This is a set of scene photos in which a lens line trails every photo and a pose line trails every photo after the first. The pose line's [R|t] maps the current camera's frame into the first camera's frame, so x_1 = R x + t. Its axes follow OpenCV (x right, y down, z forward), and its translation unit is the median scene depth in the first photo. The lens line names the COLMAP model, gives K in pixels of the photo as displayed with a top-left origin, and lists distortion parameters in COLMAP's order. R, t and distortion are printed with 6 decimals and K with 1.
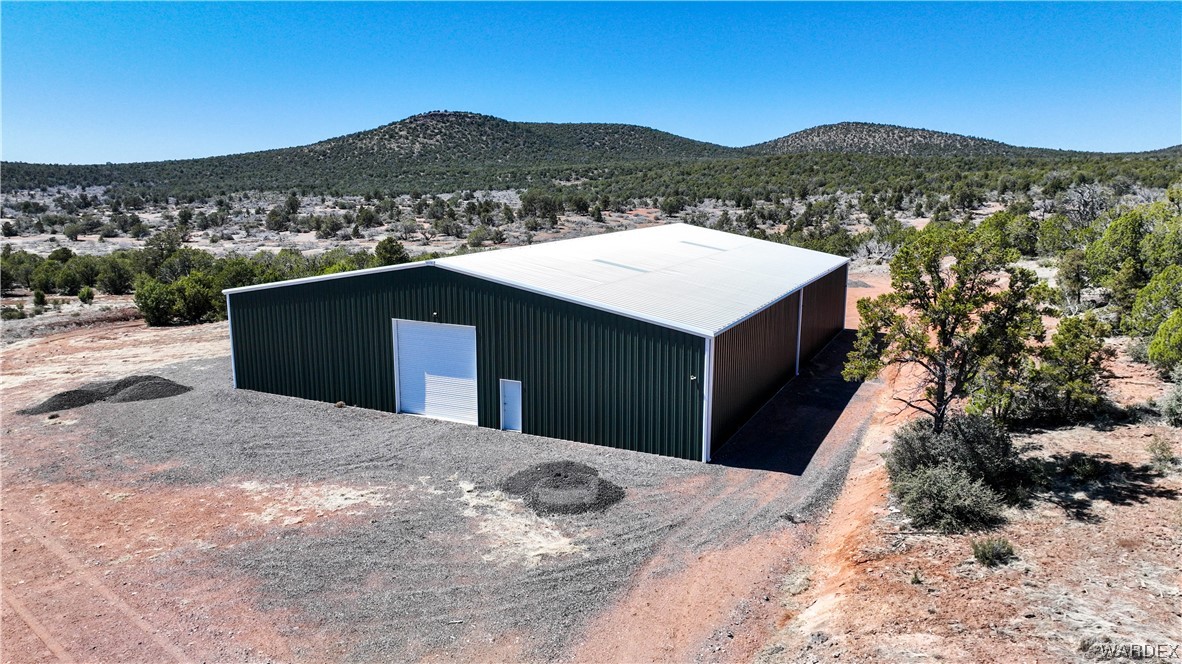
lens RADIAL K [[831.6, 0, 593.5], [0, 831.6, 332.6], [0, 0, 1]] dist [-0.008852, 0.023939]
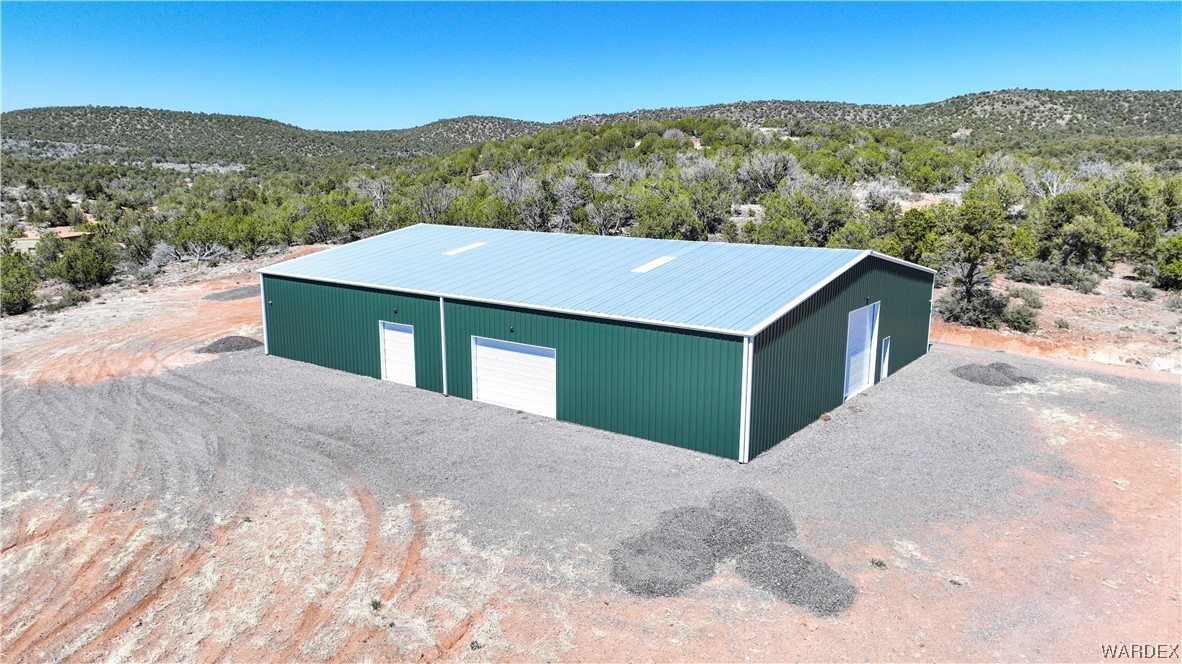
lens RADIAL K [[831.6, 0, 593.5], [0, 831.6, 332.6], [0, 0, 1]] dist [-0.008852, 0.023939]
pose [[0.179016, -0.186004, 0.966103, -1.248942], [0.176164, 0.972156, 0.154527, -0.199855], [-0.967946, 0.142530, 0.206799, 1.047590]]
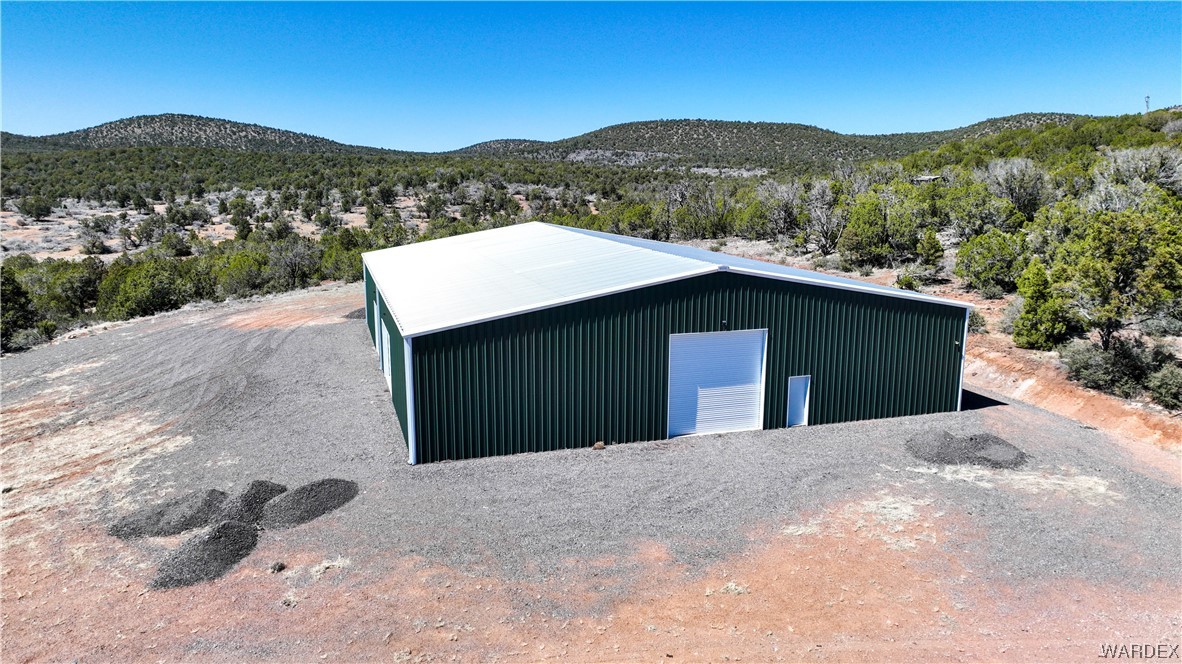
lens RADIAL K [[831.6, 0, 593.5], [0, 831.6, 332.6], [0, 0, 1]] dist [-0.008852, 0.023939]
pose [[0.722358, -0.128076, 0.679555, -0.869646], [0.124818, 0.990707, 0.054040, -0.074094], [-0.680161, 0.045785, 0.731631, 0.379092]]
